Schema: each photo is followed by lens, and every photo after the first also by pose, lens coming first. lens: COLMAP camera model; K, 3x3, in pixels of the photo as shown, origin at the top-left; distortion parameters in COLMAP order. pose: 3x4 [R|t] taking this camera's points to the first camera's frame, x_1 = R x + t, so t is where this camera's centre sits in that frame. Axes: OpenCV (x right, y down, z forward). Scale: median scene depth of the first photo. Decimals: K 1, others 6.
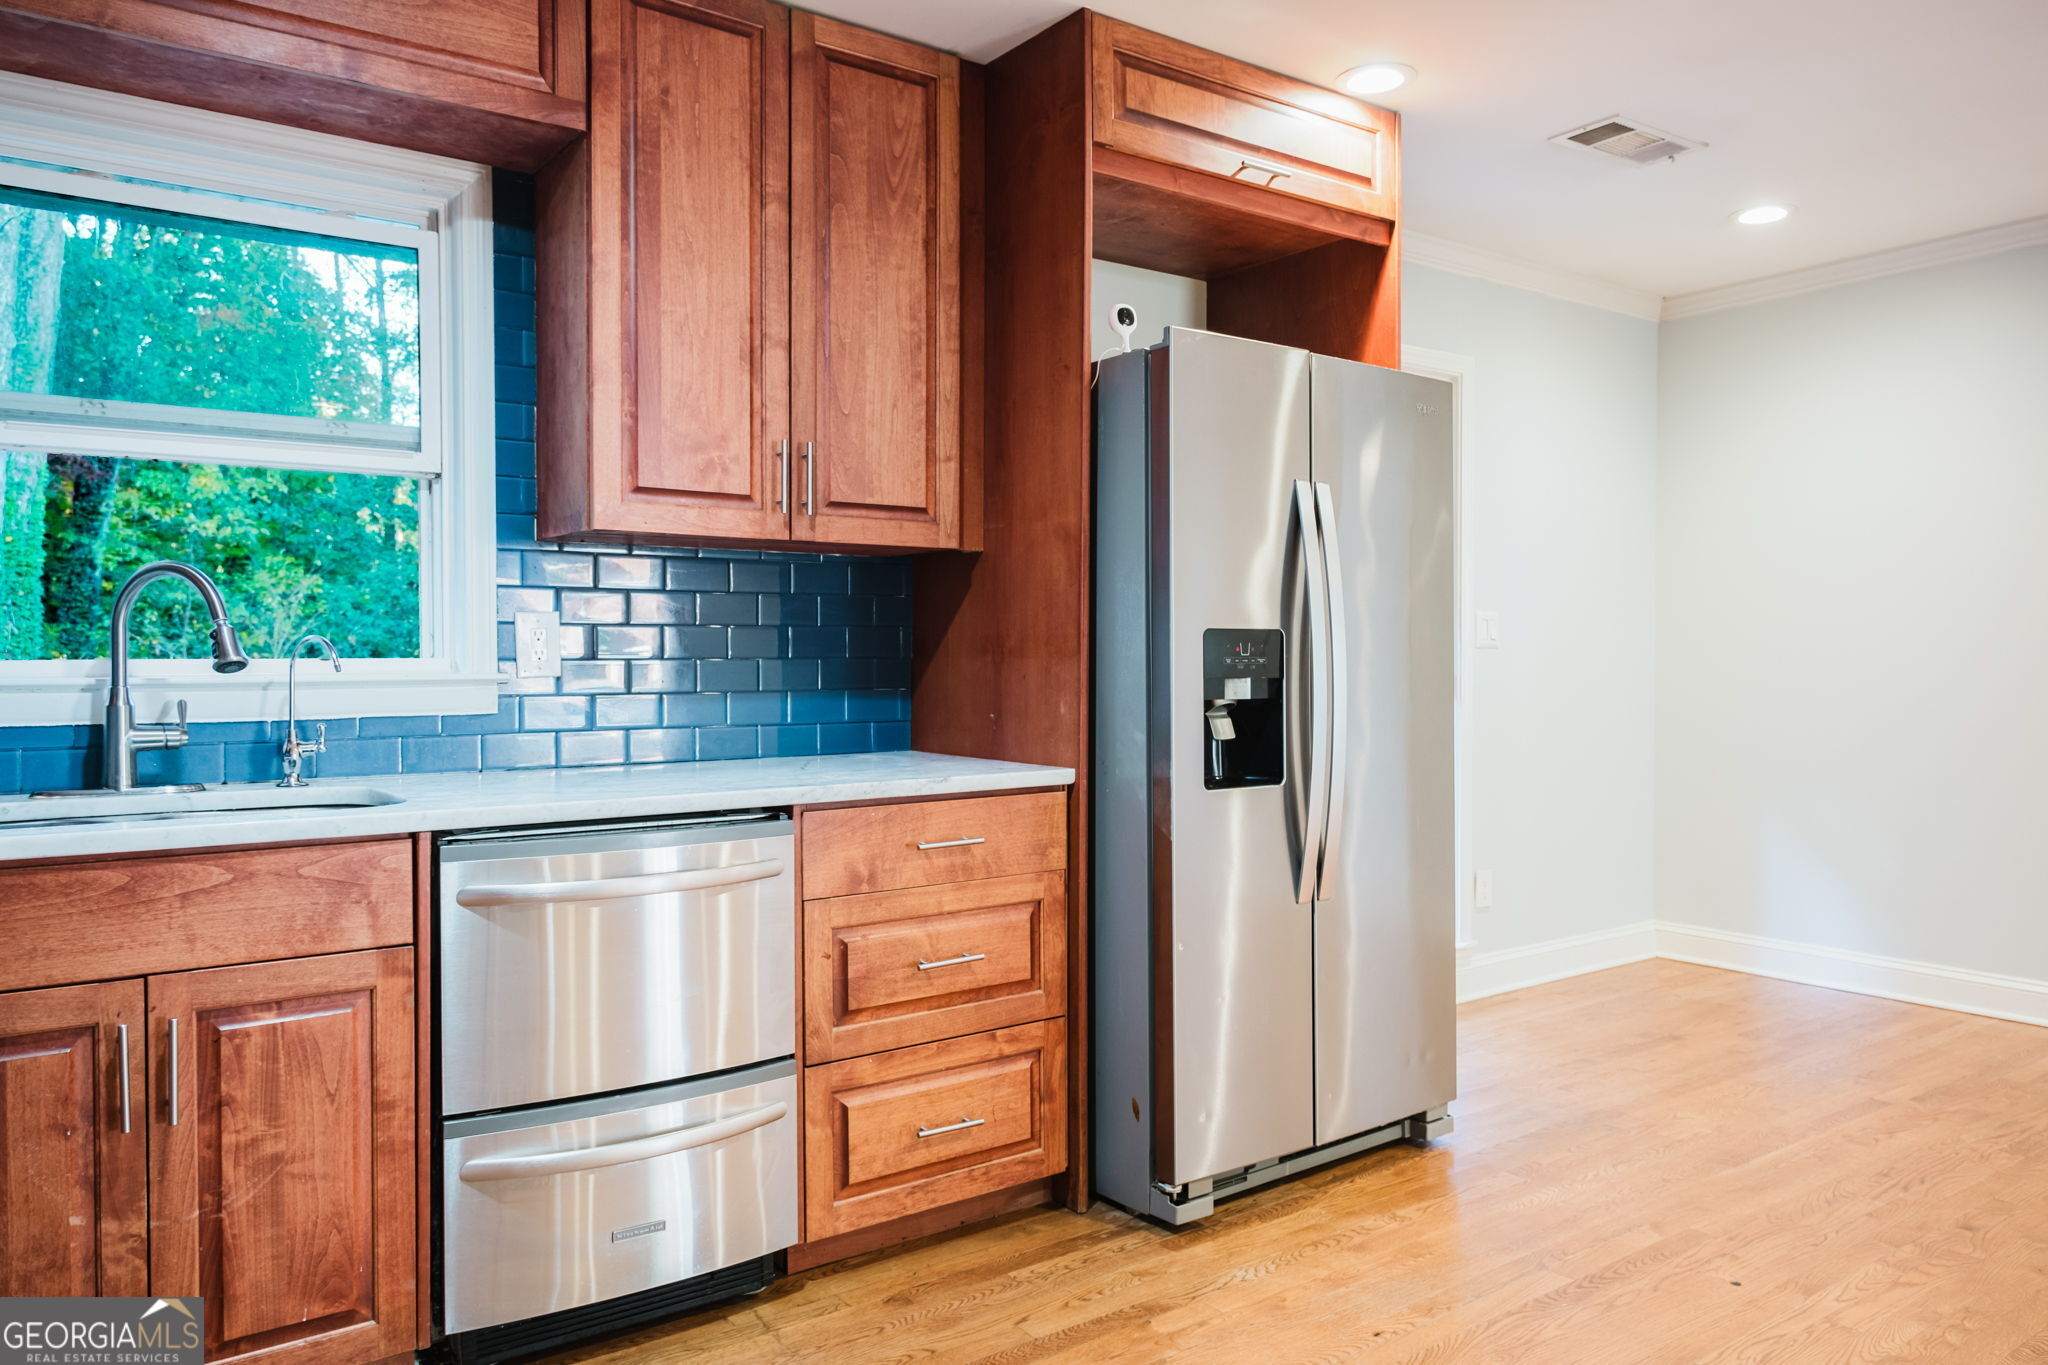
lens RADIAL K [[1412.0, 0, 1035.3], [0, 1412.0, 683.1], [0, 0, 1]] dist [0.014172, -0.003161]
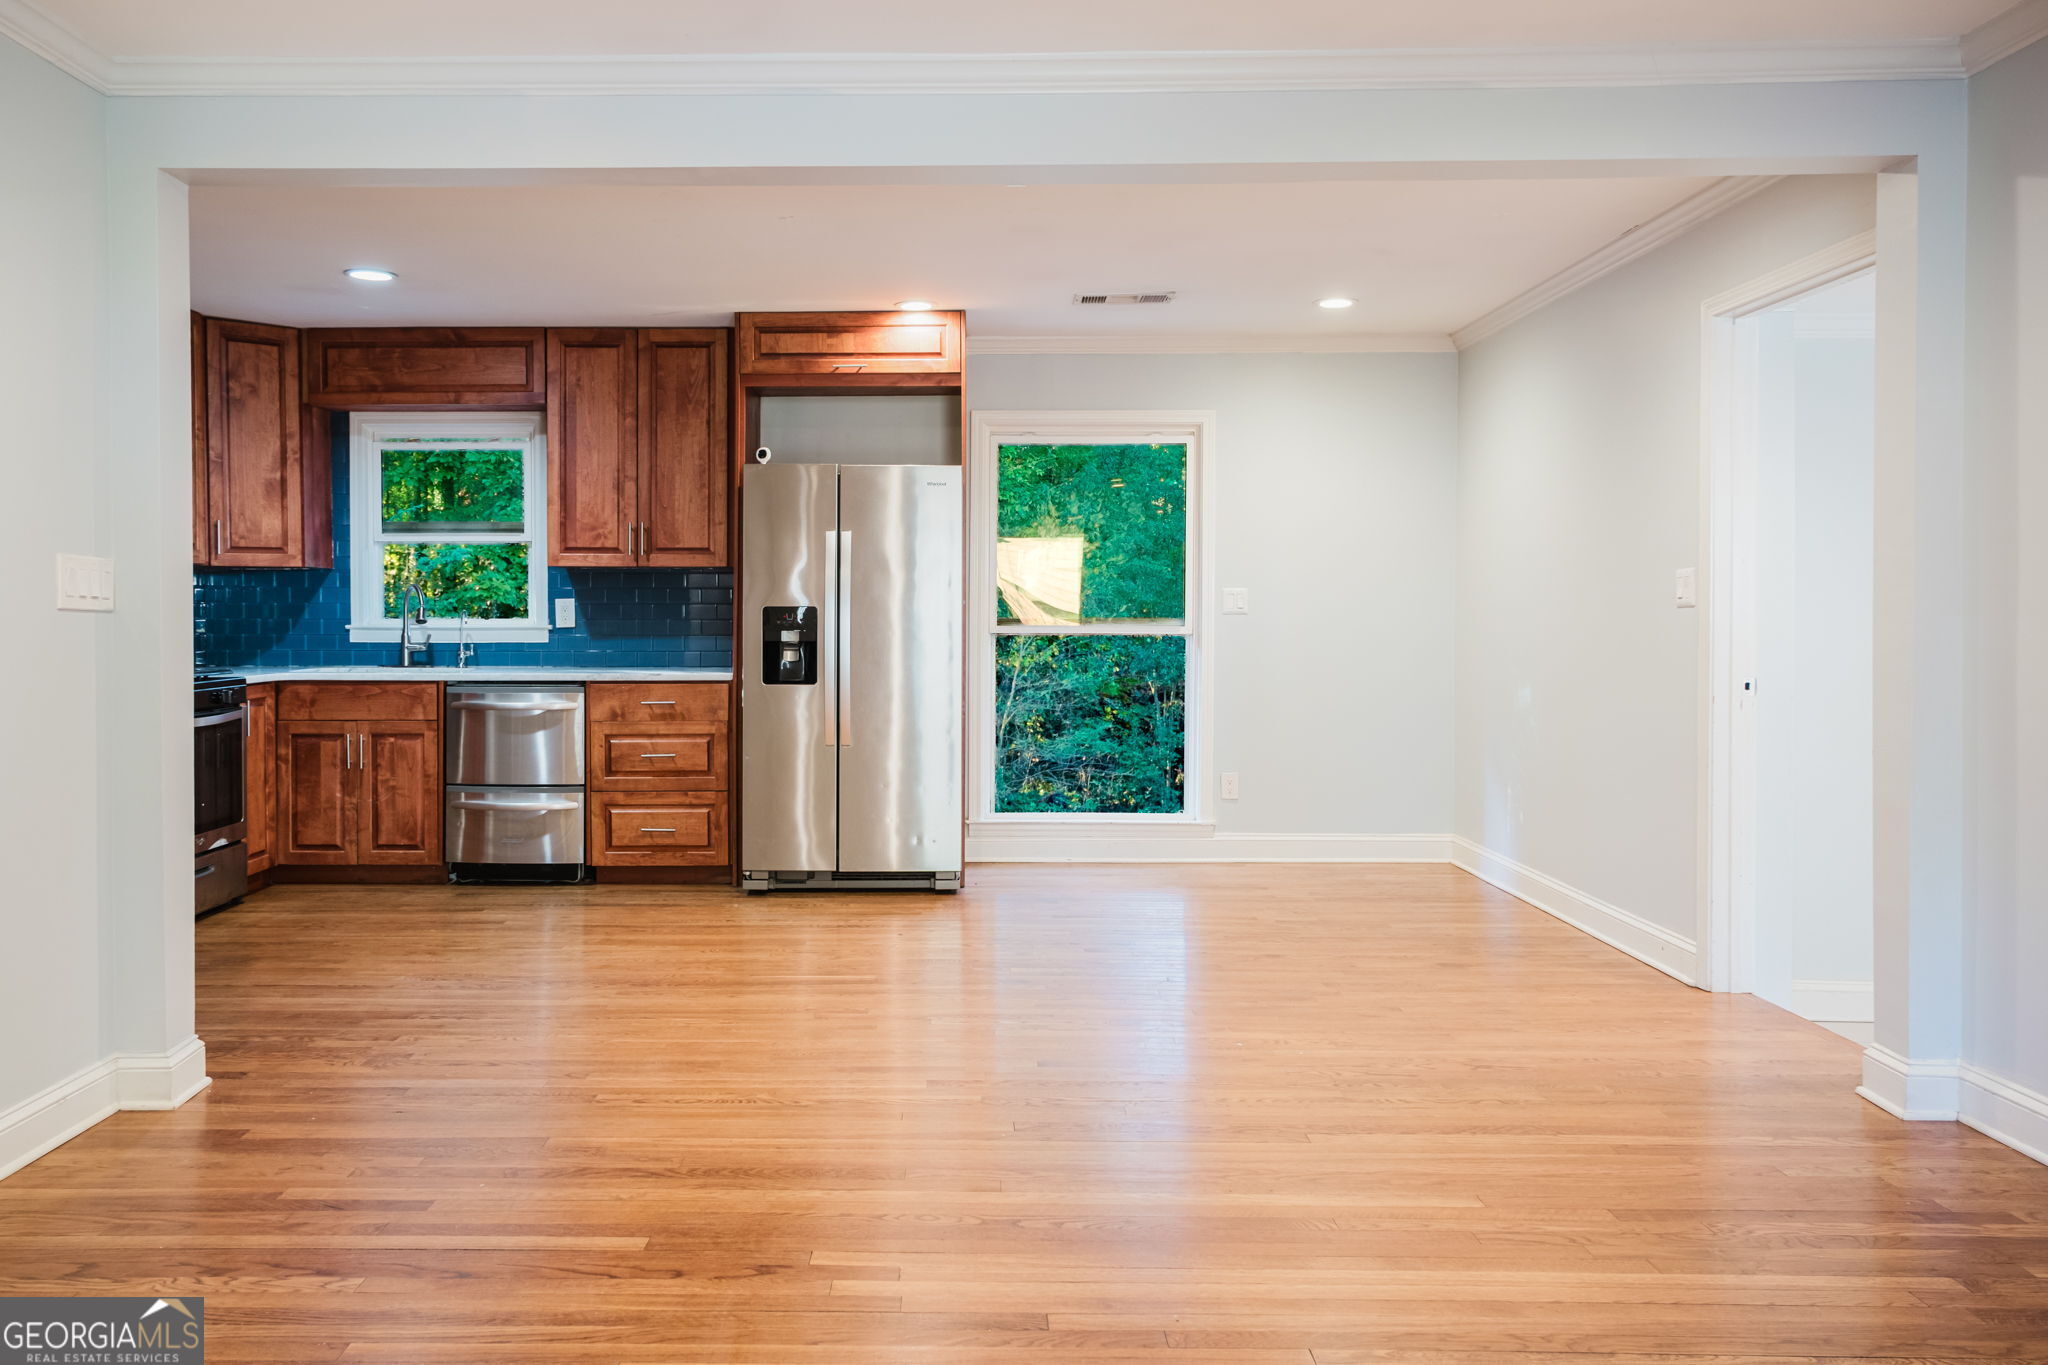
lens RADIAL K [[1487.6, 0, 991.4], [0, 1487.6, 642.0], [0, 0, 1]] dist [-0.010712, -0.000970]
pose [[0.811522, 0.013864, -0.584158, 1.737772], [-0.014420, 0.999889, 0.003698, 0.000685], [0.584144, 0.005423, 0.811632, -0.602688]]
